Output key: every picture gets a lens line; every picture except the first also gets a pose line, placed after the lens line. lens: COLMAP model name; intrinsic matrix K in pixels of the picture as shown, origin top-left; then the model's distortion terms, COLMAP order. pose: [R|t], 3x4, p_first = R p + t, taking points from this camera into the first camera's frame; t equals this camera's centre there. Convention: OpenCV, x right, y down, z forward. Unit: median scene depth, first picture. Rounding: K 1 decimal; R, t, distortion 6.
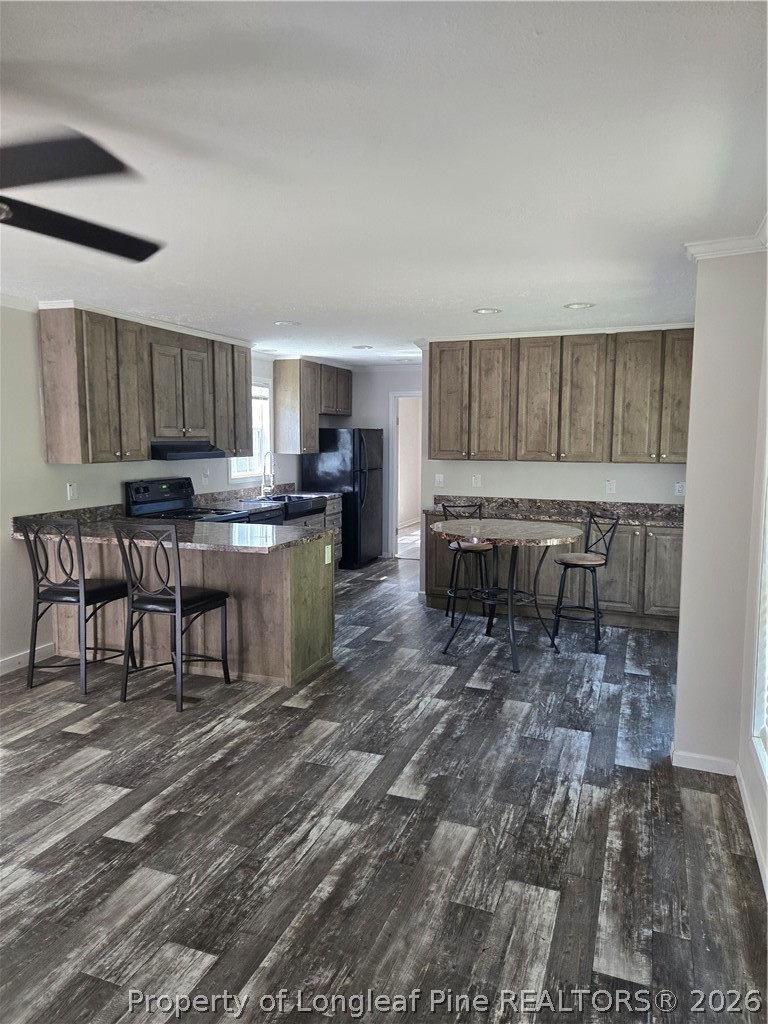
lens RADIAL K [[683.5, 0, 390.2], [0, 683.5, 503.0], [0, 0, 1]] dist [0.050849, -0.024375]
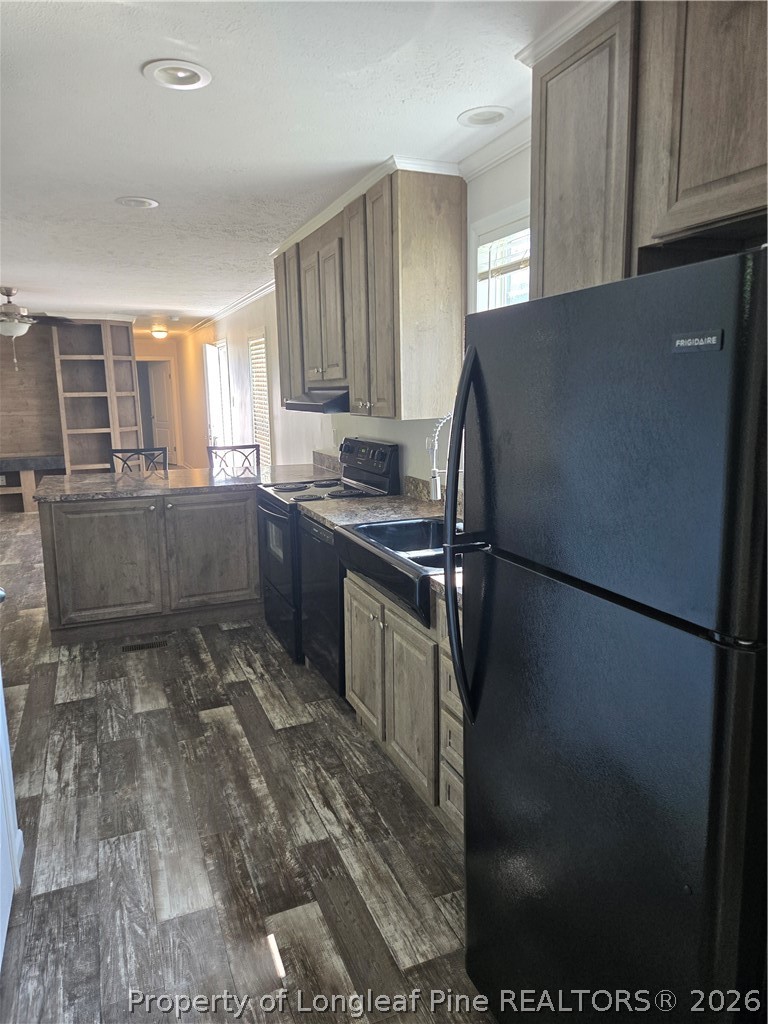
lens RADIAL K [[683.5, 0, 387.2], [0, 683.5, 507.3], [0, 0, 1]] dist [0.050849, -0.024375]
pose [[-0.723725, 0.128051, -0.678104, 0.428586], [-0.052279, 0.969636, 0.238899, -0.148429], [0.688106, 0.208347, -0.695055, 1.716318]]
